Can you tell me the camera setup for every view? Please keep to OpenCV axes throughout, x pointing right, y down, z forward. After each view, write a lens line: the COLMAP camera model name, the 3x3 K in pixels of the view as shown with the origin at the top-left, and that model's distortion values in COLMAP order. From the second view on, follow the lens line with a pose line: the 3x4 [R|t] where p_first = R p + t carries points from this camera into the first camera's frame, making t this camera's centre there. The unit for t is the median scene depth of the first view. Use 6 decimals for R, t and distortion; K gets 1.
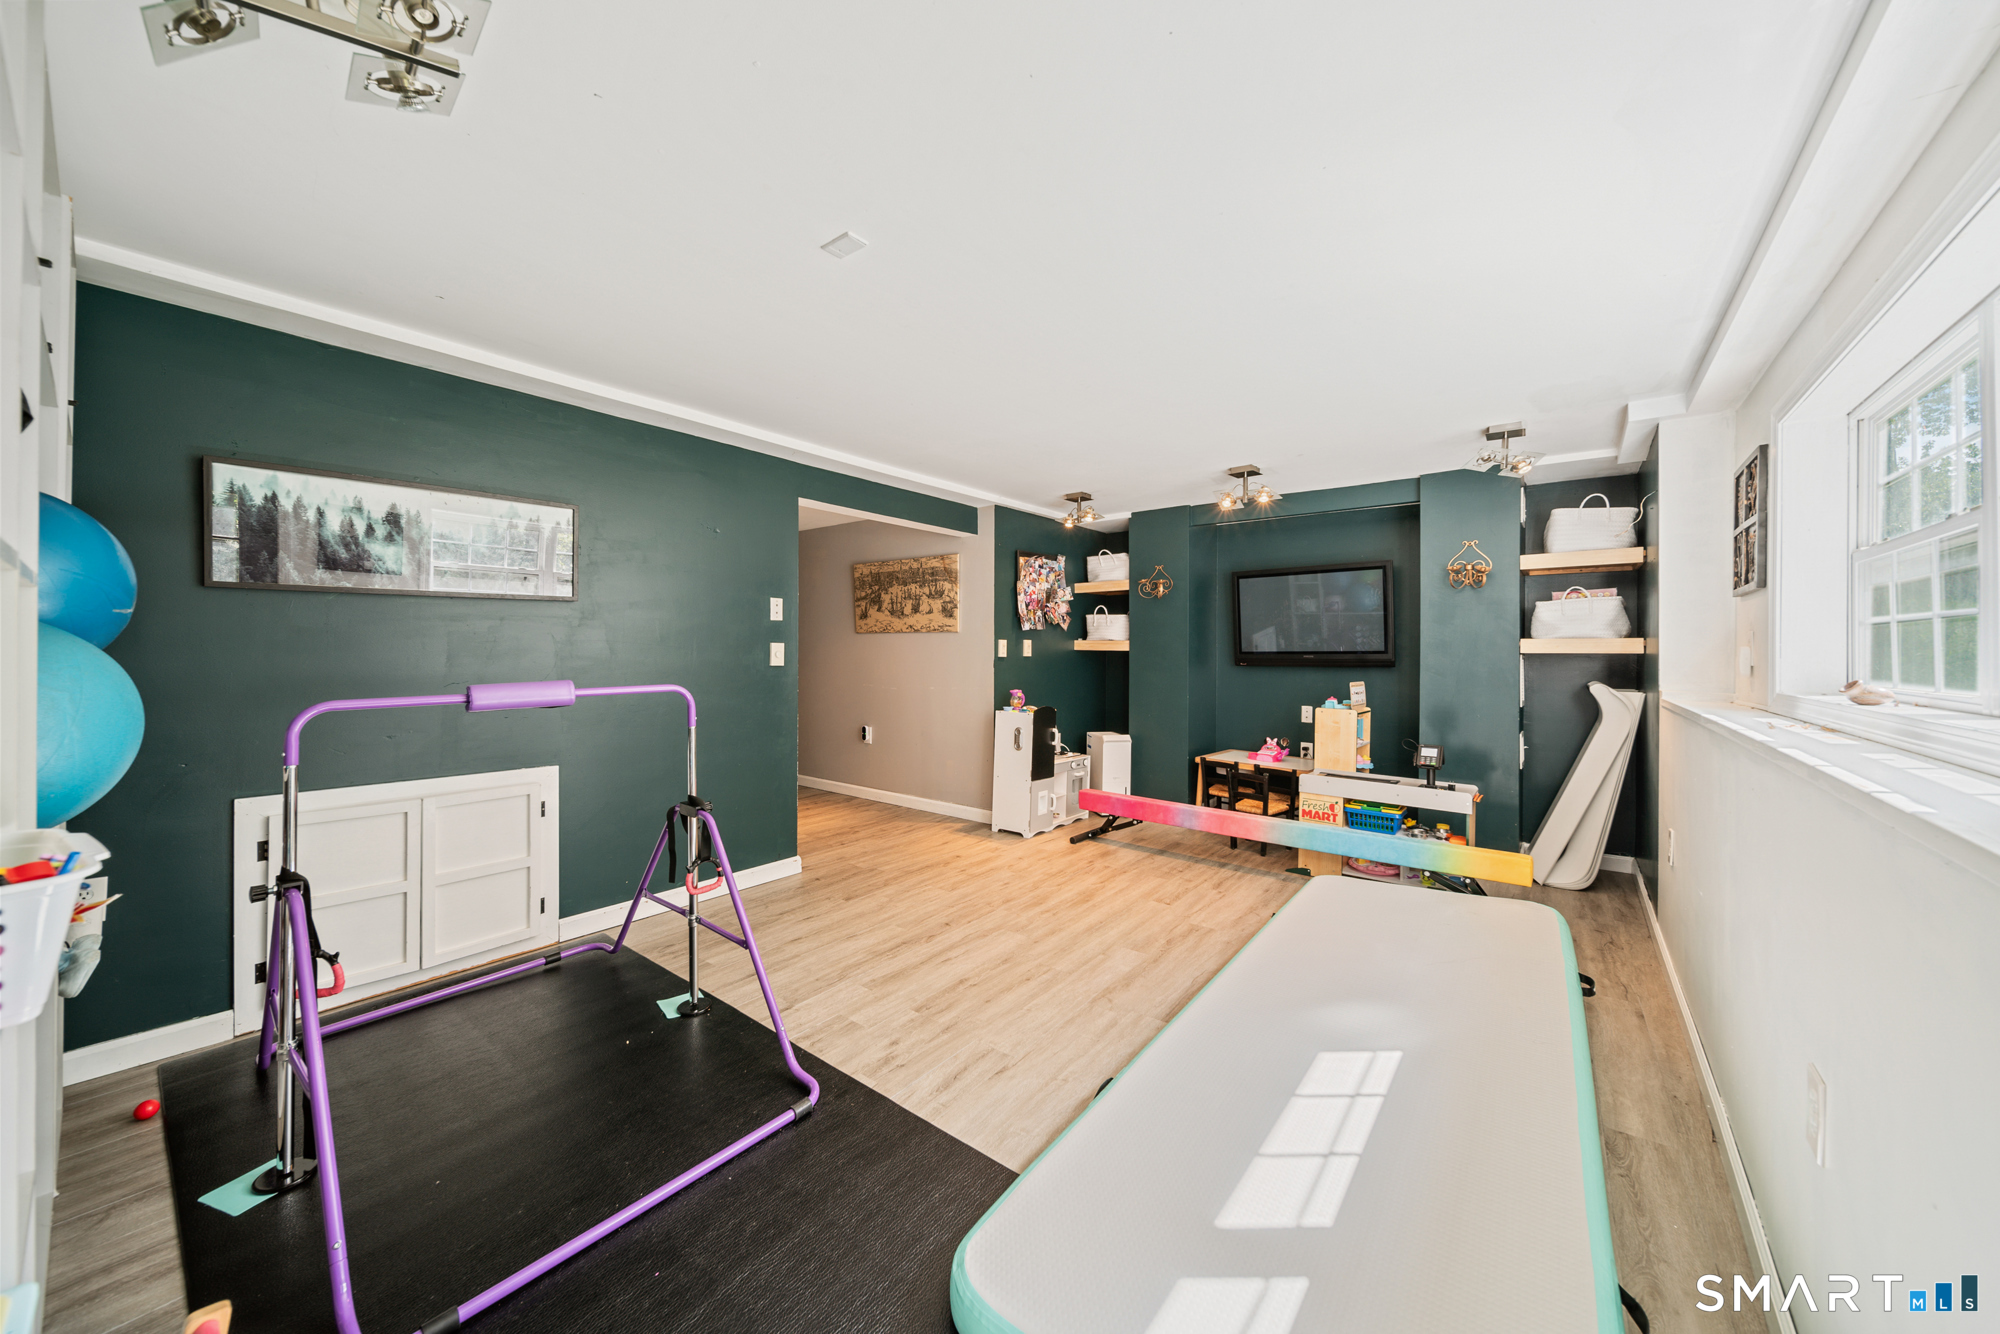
lens RADIAL K [[714.5, 0, 996.1], [0, 714.5, 643.2], [0, 0, 1]] dist [-0.000201, -0.000018]
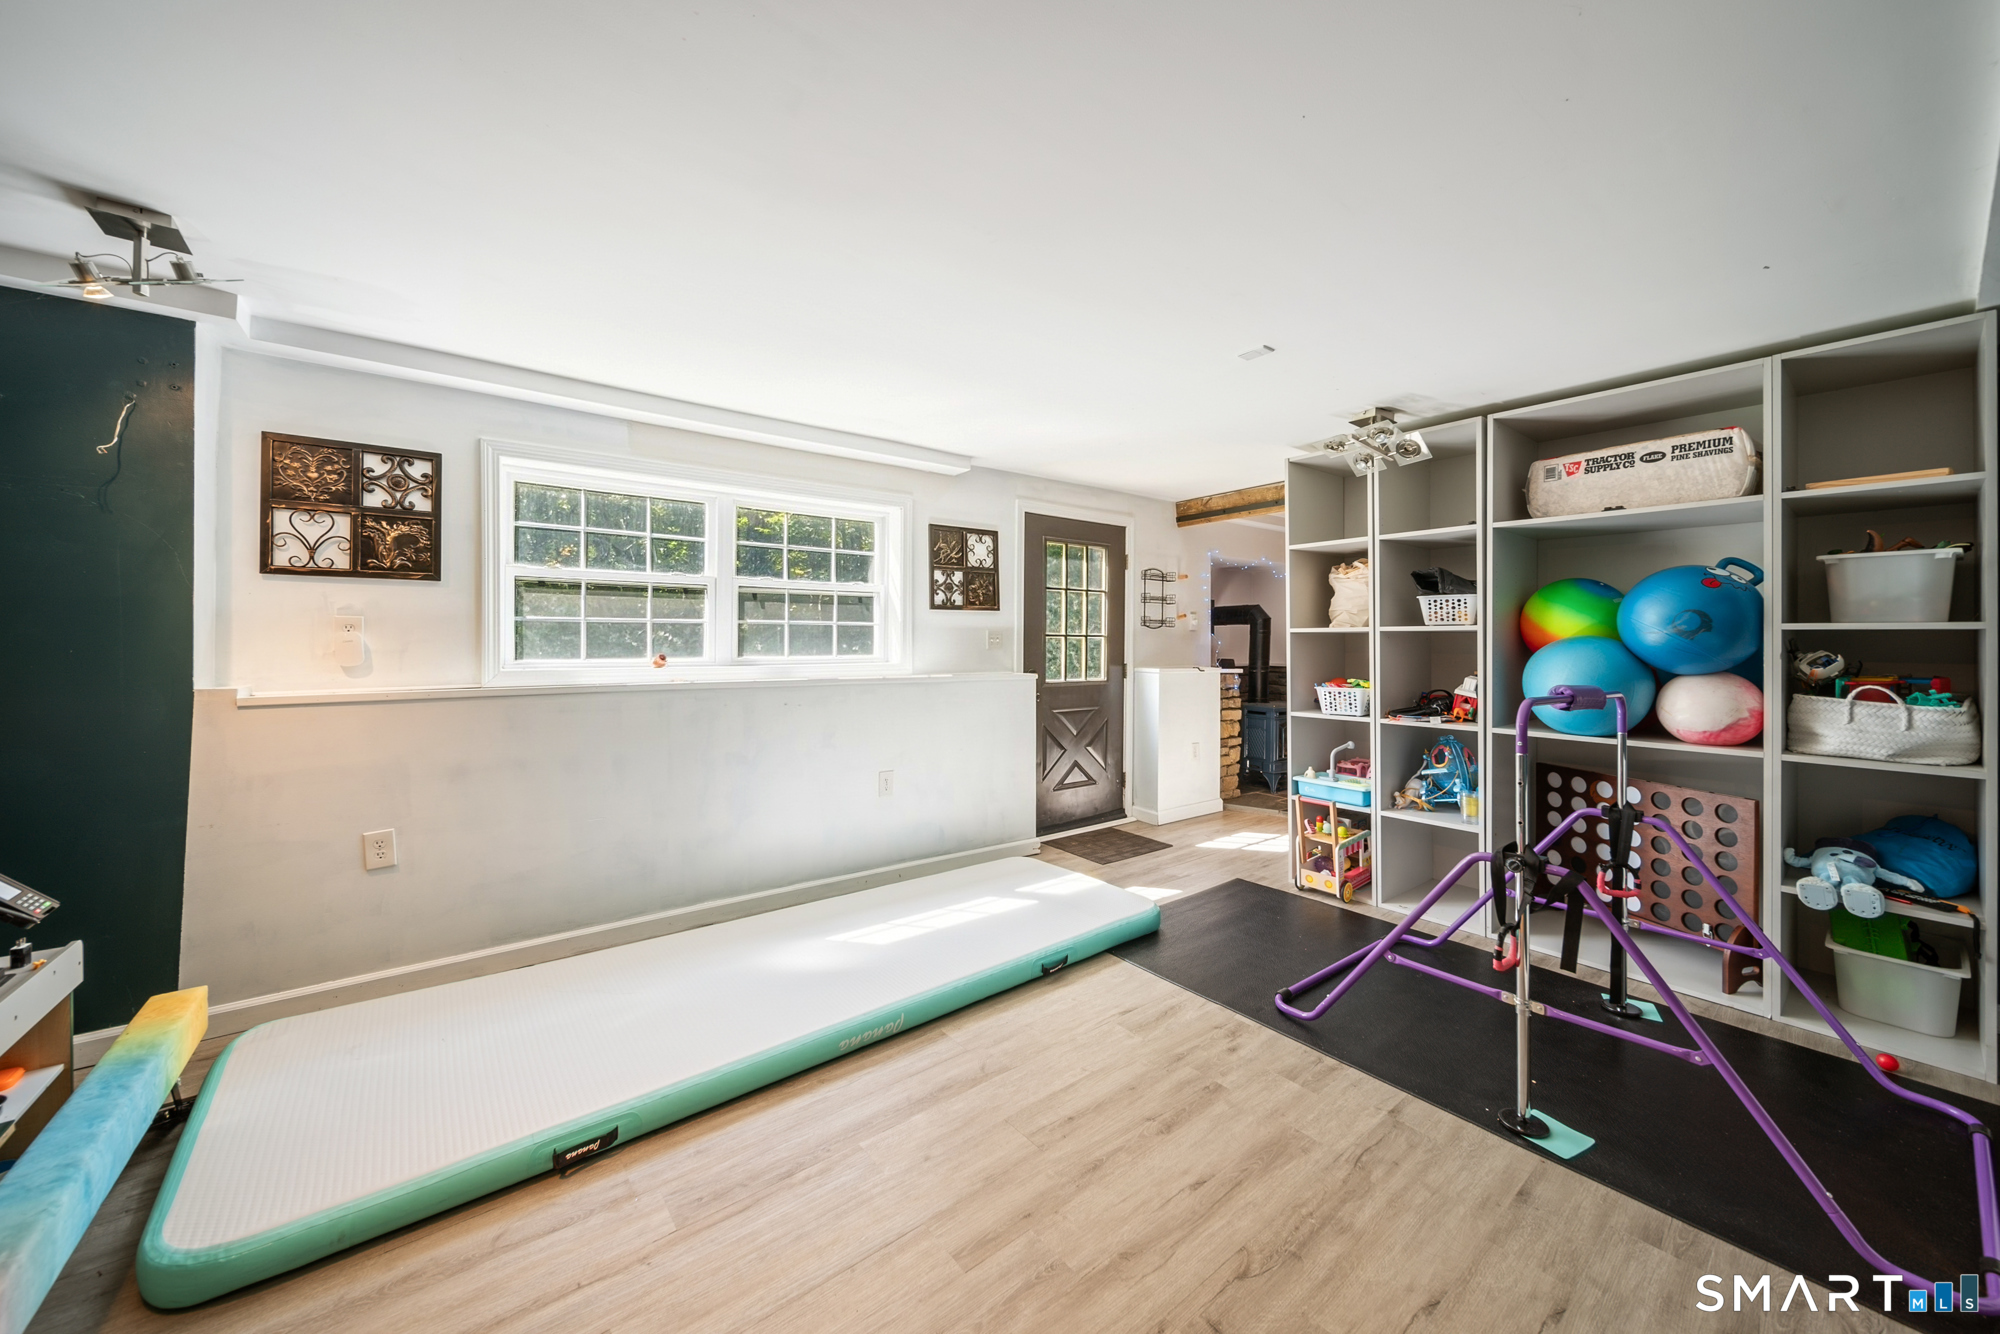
lens RADIAL K [[714.5, 0, 996.1], [0, 714.5, 643.2], [0, 0, 1]] dist [-0.000201, -0.000018]
pose [[-0.969950, -0.007187, 0.243197, -0.055185], [-0.007679, 0.999970, -0.001074, 0.004906], [-0.243182, -0.002909, -0.969976, 1.788122]]
